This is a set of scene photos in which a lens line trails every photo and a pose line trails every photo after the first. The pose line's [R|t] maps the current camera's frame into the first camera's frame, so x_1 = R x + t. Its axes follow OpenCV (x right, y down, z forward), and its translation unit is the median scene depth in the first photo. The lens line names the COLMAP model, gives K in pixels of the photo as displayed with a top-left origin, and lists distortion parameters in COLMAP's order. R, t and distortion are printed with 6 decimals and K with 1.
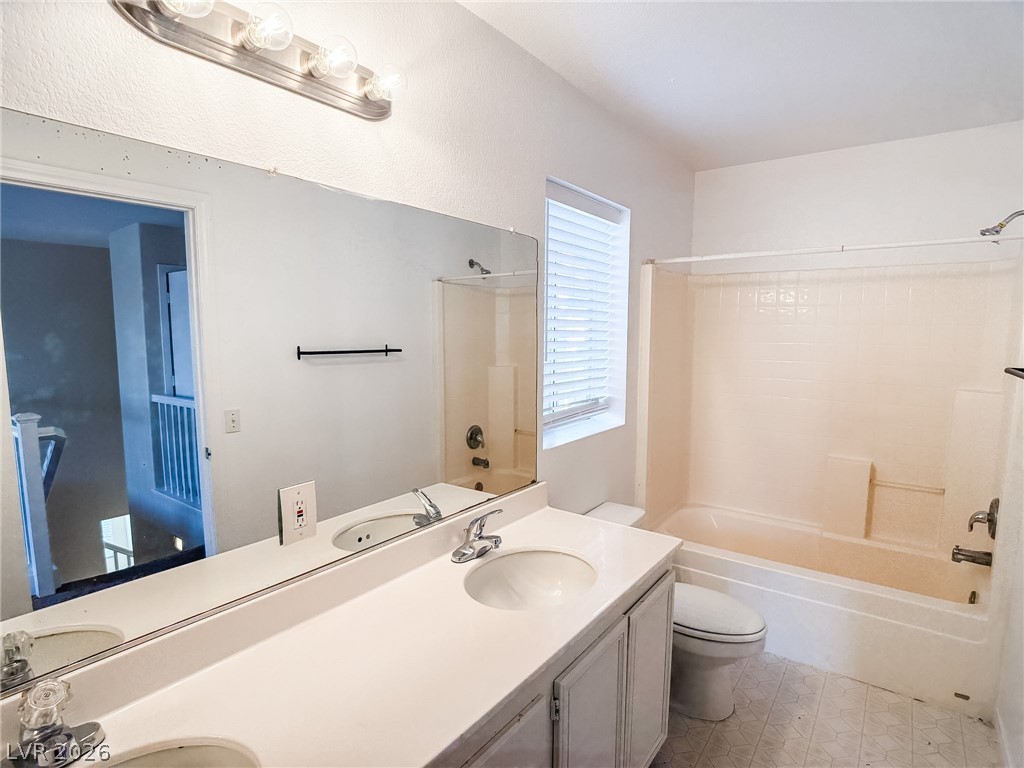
lens RADIAL K [[538.7, 0, 510.5], [0, 538.7, 386.4], [0, 0, 1]] dist [0.003918, -0.010942]
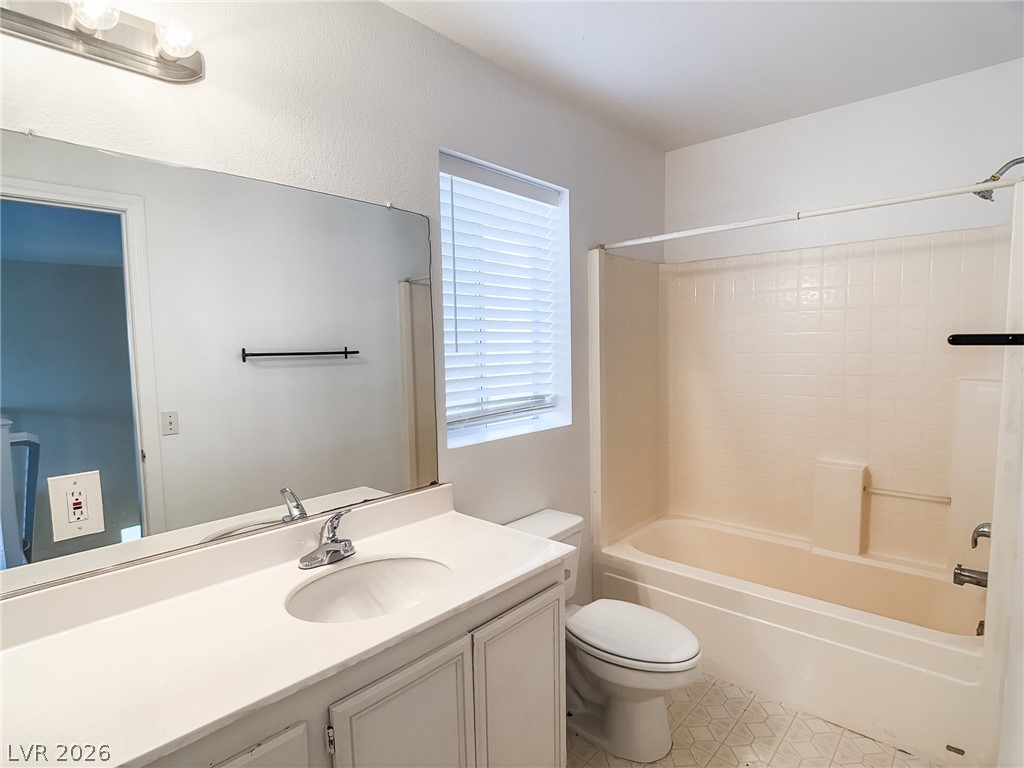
lens RADIAL K [[538.7, 0, 518.8], [0, 538.7, 389.1], [0, 0, 1]] dist [0.003918, -0.010942]
pose [[0.994166, -0.014630, -0.106861, 0.244768], [0.011700, 0.999540, -0.027996, 0.039253], [0.107221, 0.026582, 0.993880, 0.091943]]
